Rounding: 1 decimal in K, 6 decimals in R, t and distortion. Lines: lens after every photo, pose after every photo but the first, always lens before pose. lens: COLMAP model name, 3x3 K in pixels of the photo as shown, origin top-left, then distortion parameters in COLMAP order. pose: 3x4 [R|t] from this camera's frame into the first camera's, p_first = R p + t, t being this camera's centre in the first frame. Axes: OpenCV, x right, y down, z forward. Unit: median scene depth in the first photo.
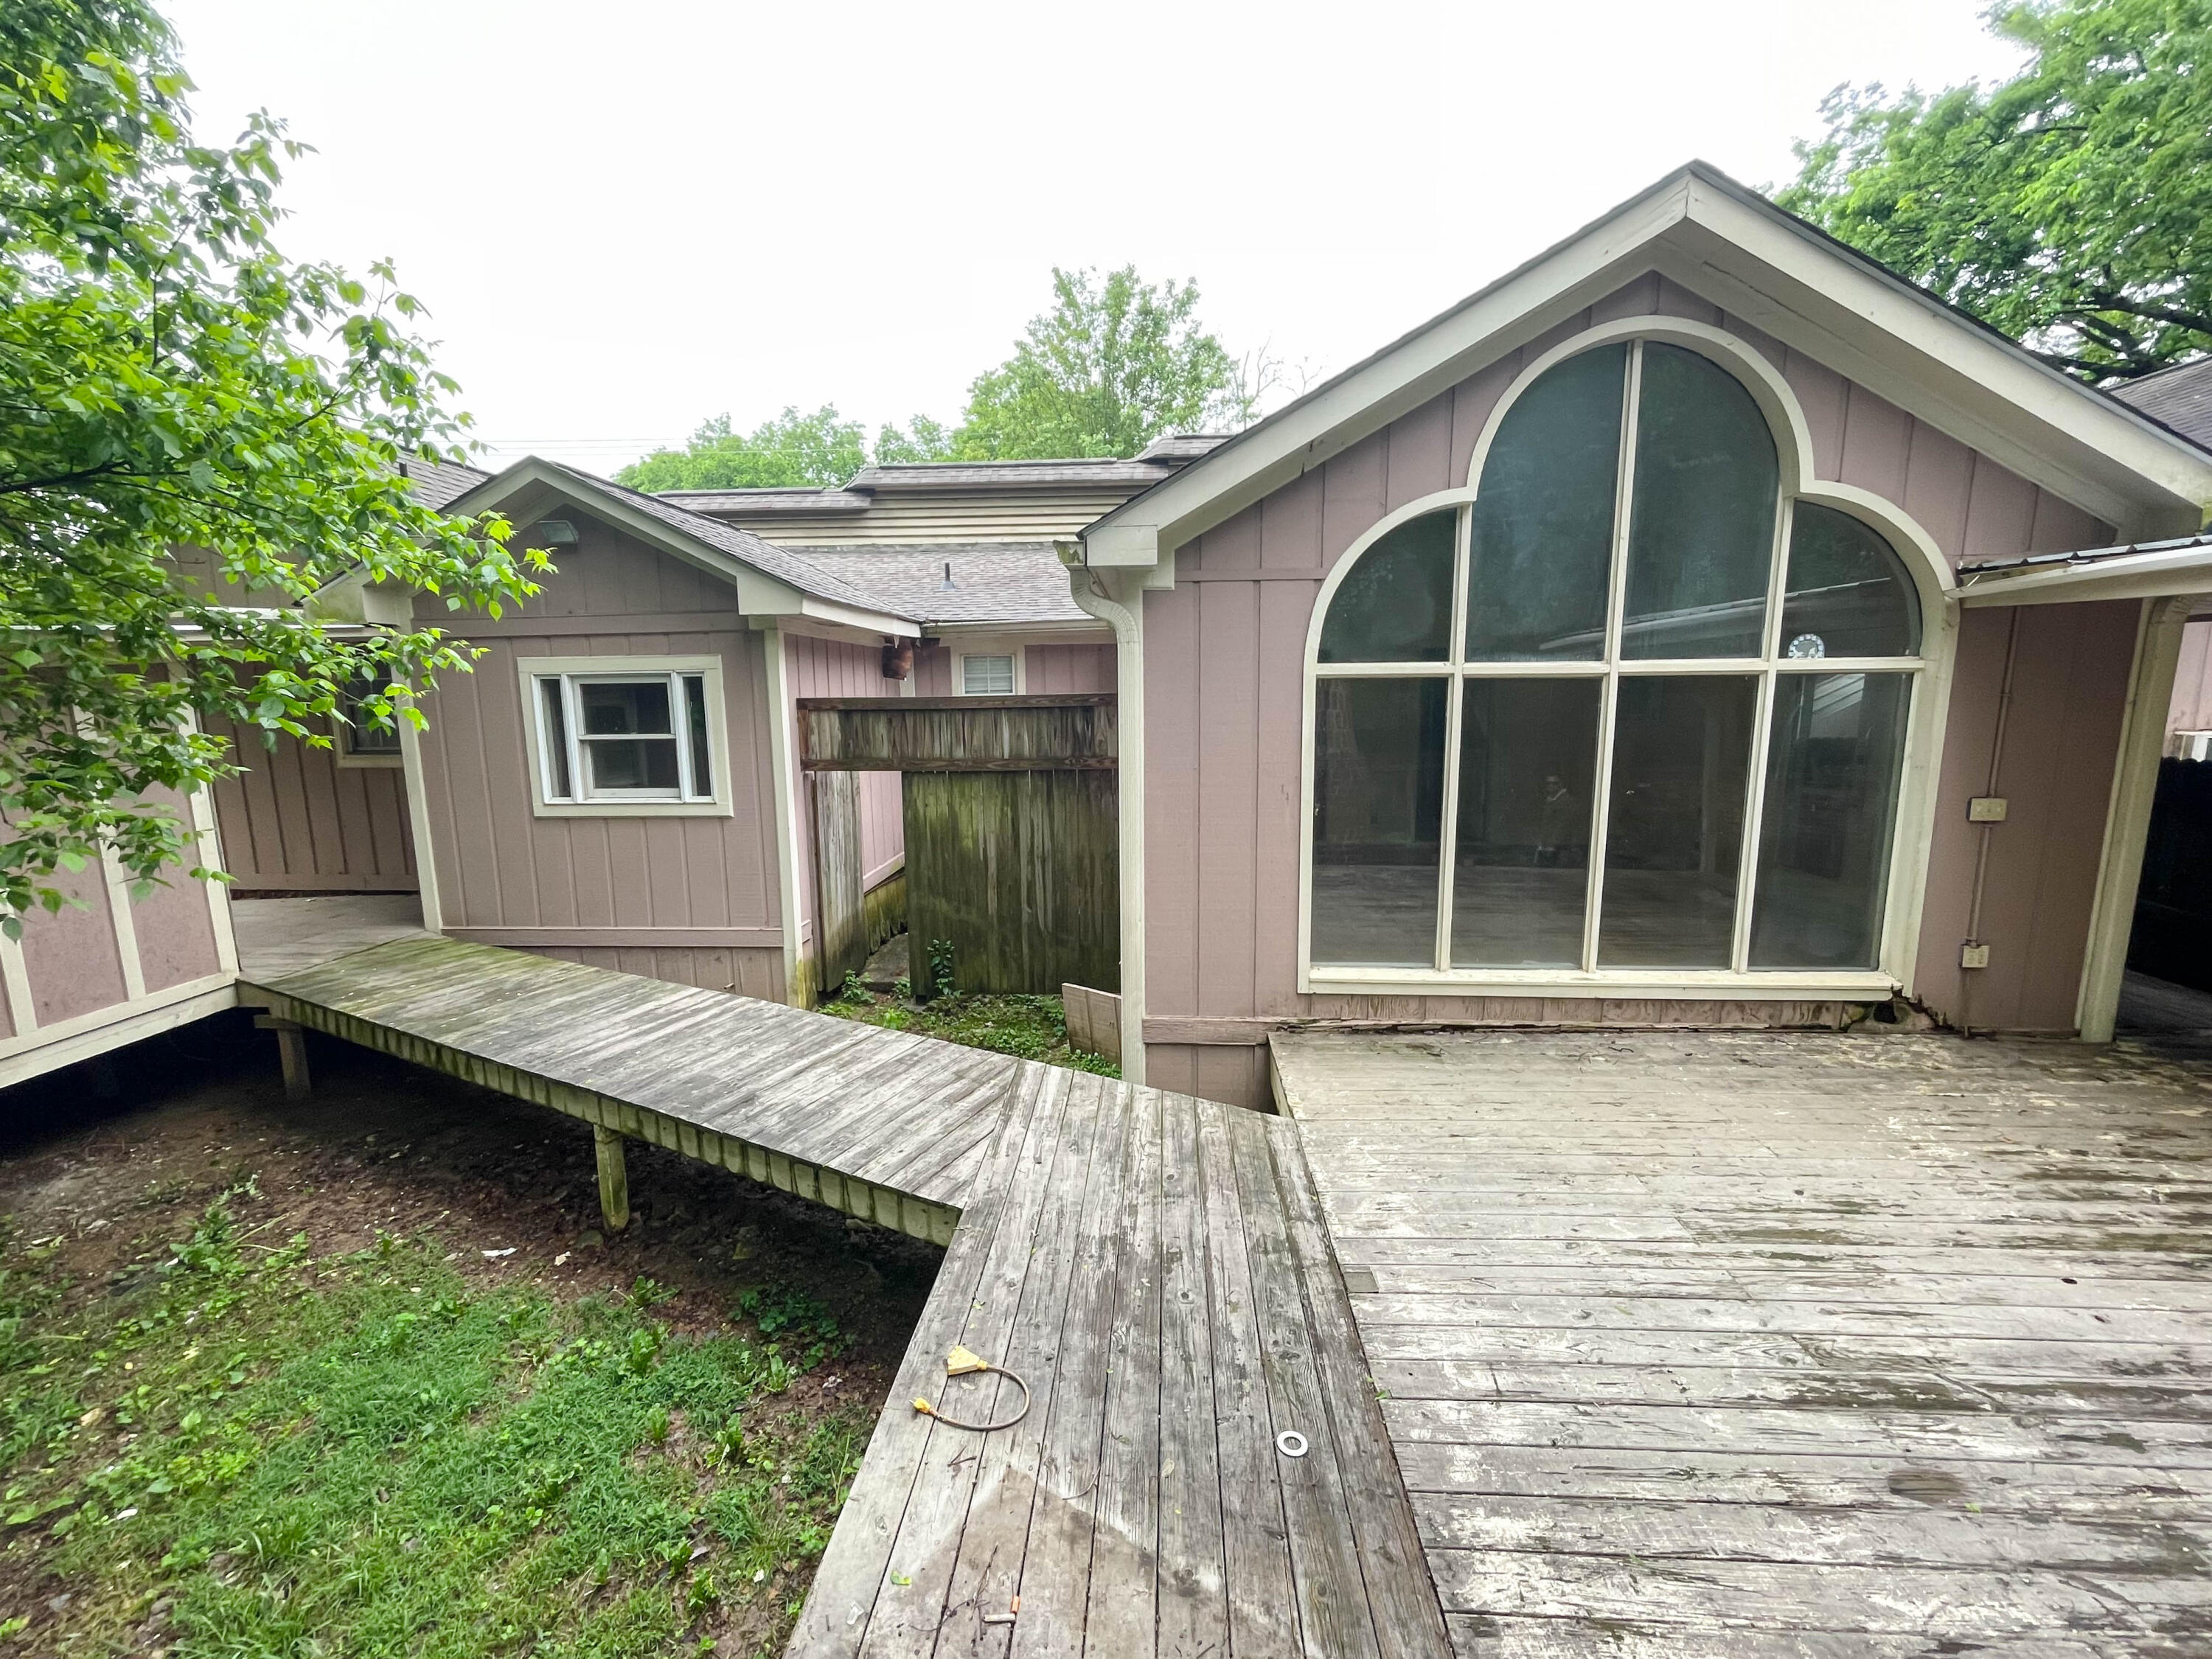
lens RADIAL K [[910.4, 0, 1105.6], [0, 910.4, 823.9], [0, 0, 1]] dist [-0.003376, 0.000519]
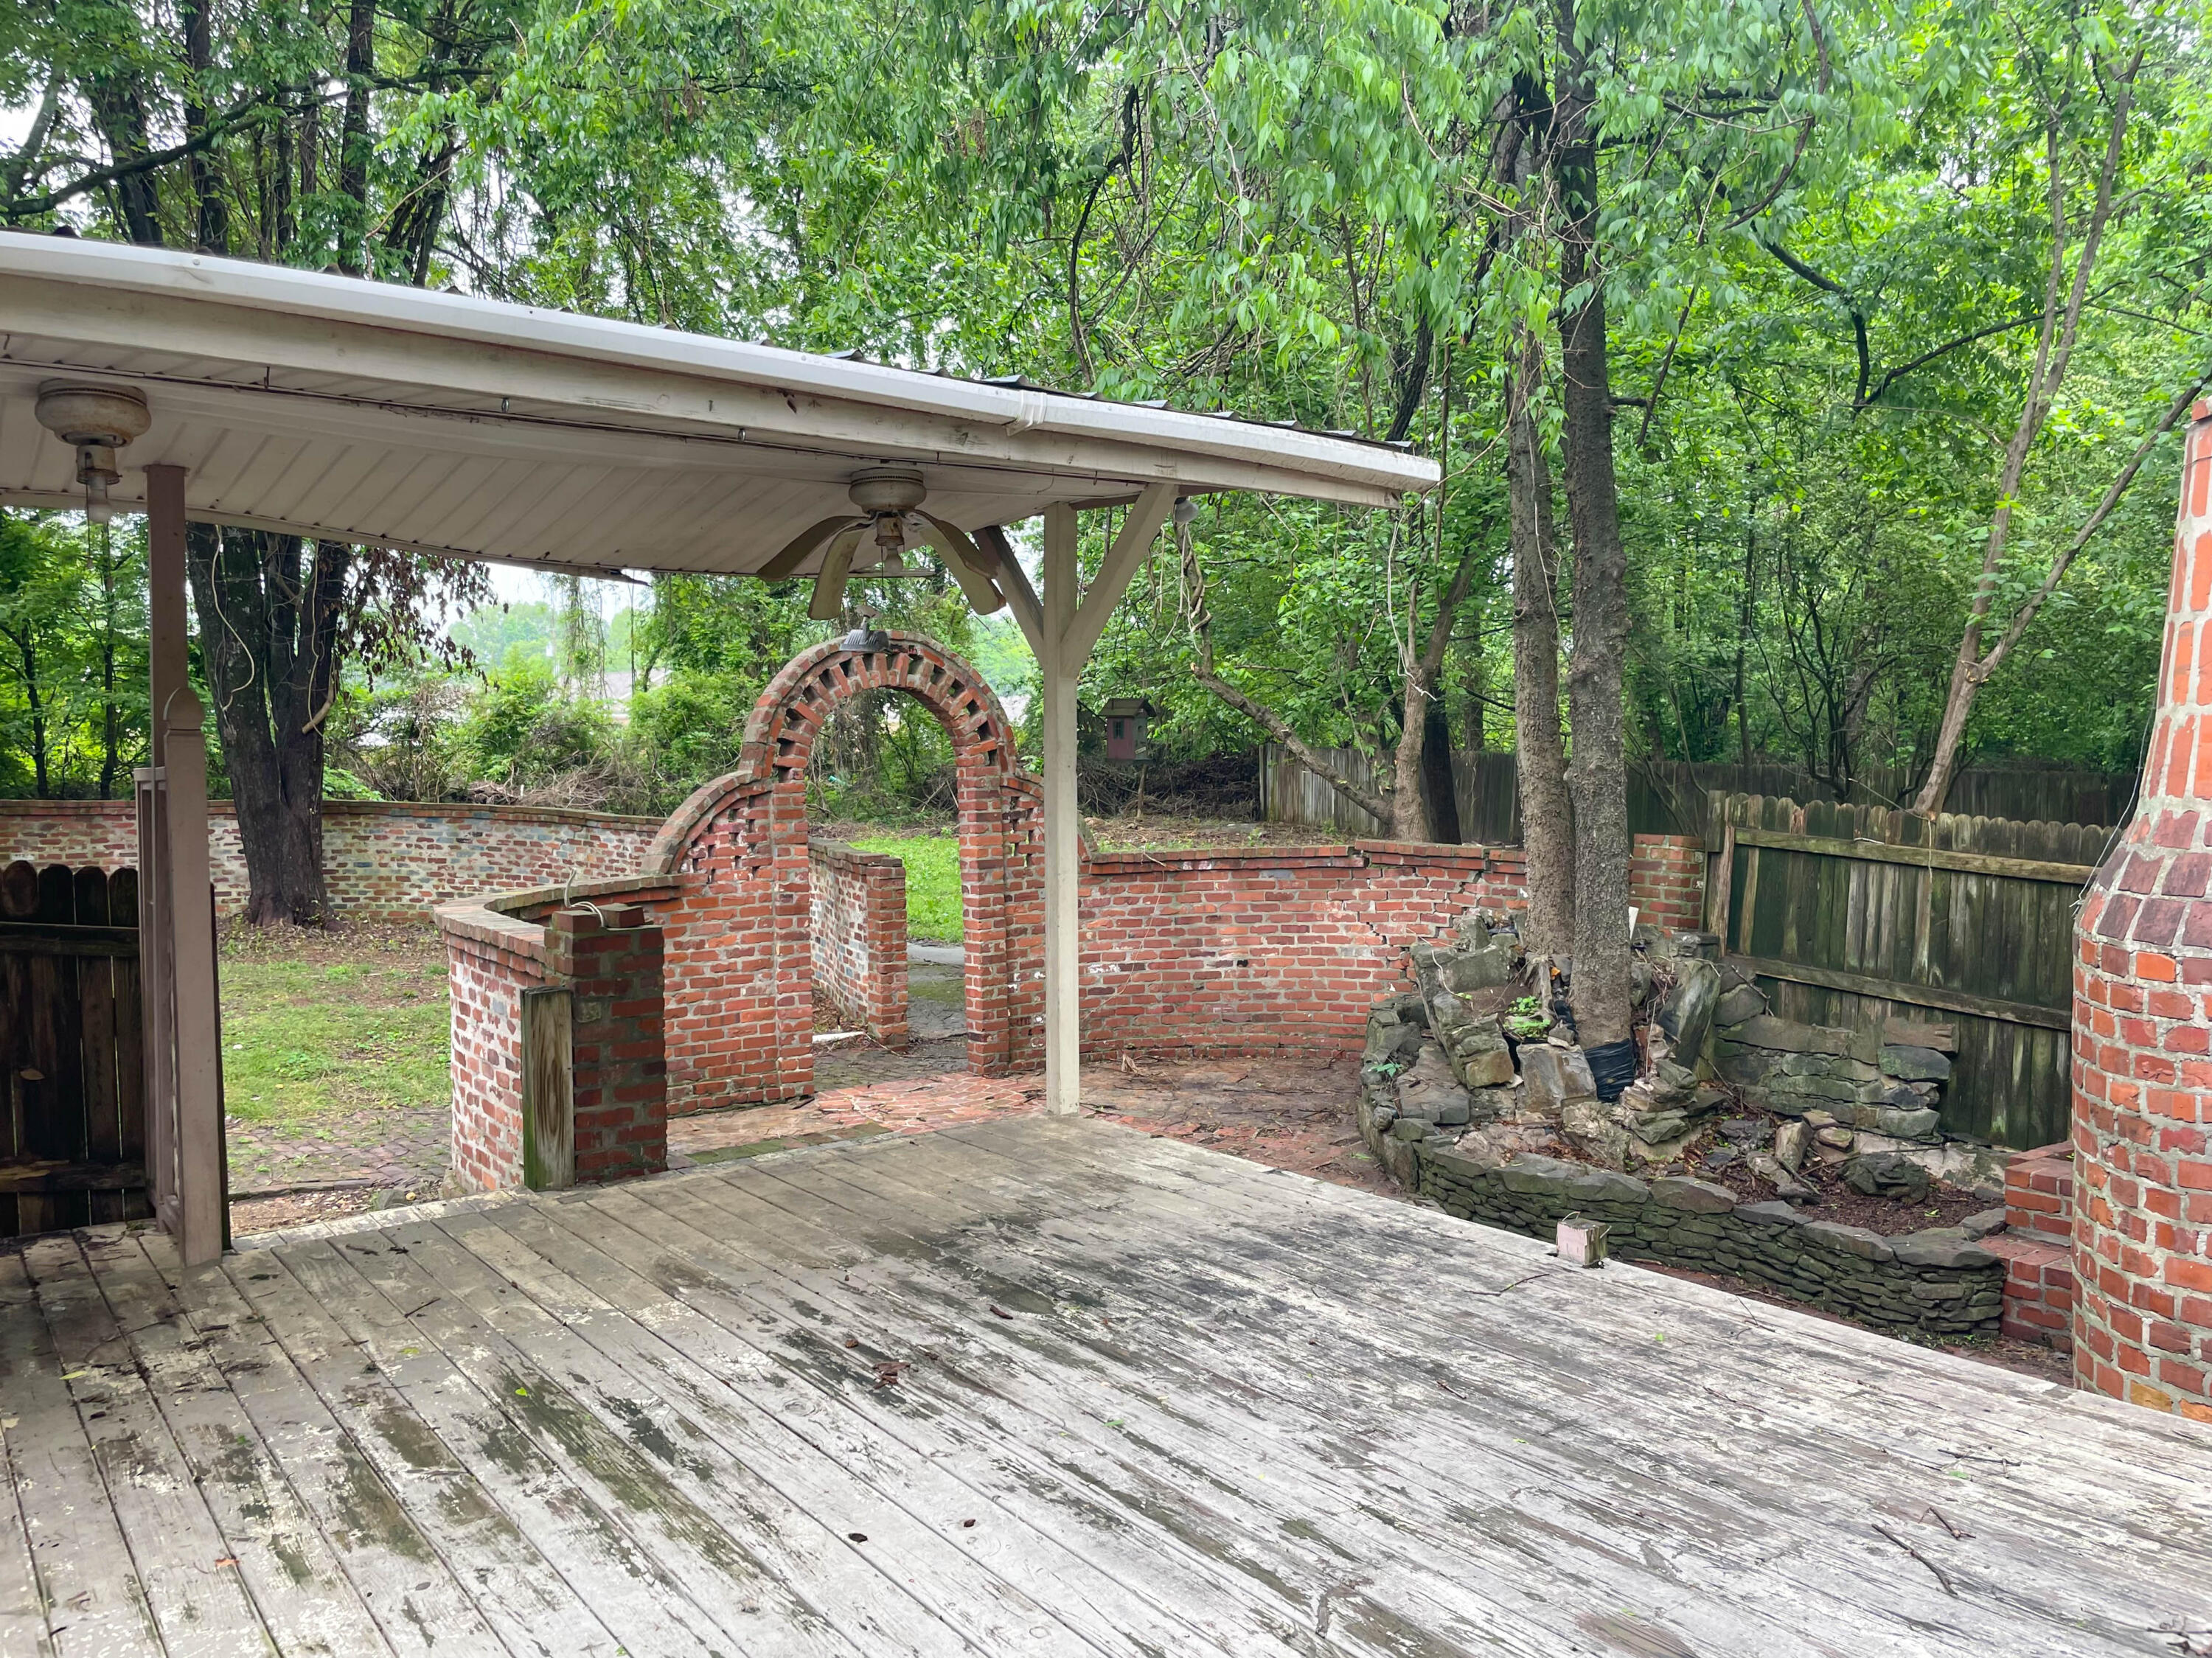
lens RADIAL K [[1696.4, 0, 1088.7], [0, 1696.4, 836.5], [0, 0, 1]] dist [0.044737, -0.023315]
pose [[-0.633316, -0.015035, 0.773748, 0.088793], [0.141614, 0.980678, 0.134967, -0.028668], [-0.760826, 0.195050, -0.618950, 0.857984]]
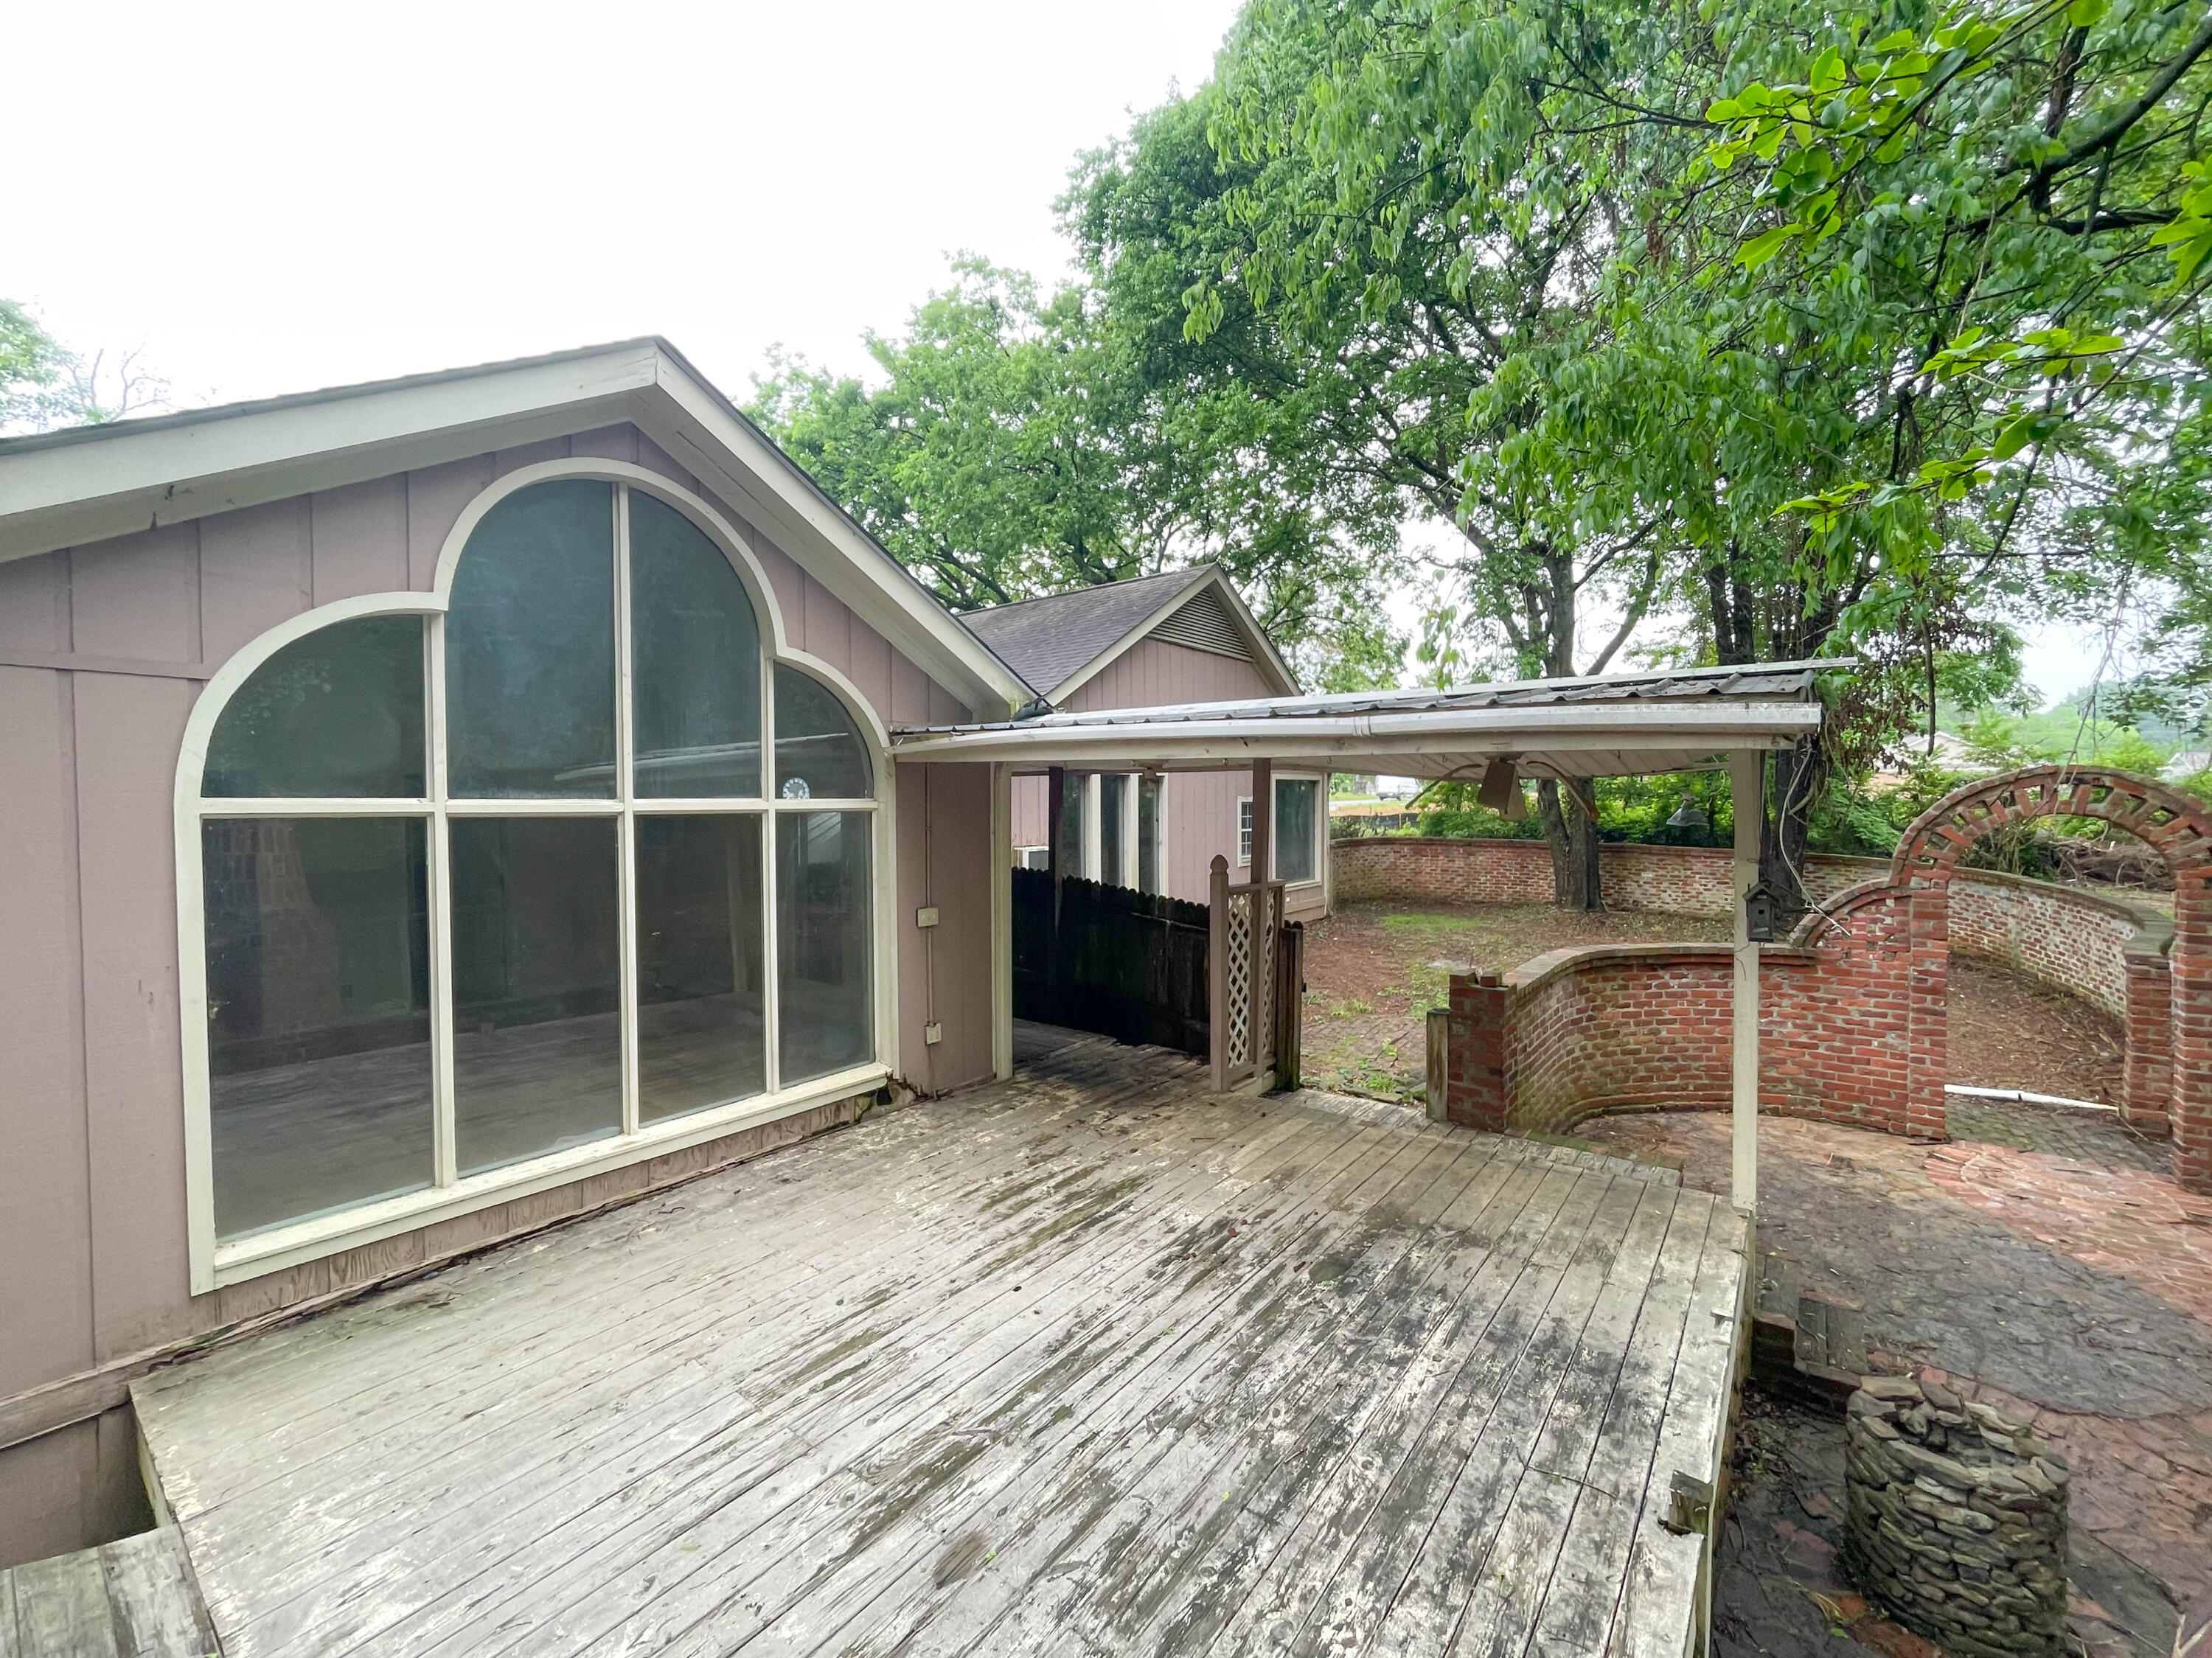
lens RADIAL K [[910.4, 0, 1110.2], [0, 910.4, 841.0], [0, 0, 1]] dist [-0.003376, 0.000519]
pose [[0.561265, -0.025805, 0.827233, 0.051643], [0.123203, 0.990982, -0.052678, -0.023252], [-0.818414, 0.131484, 0.559383, 0.052347]]
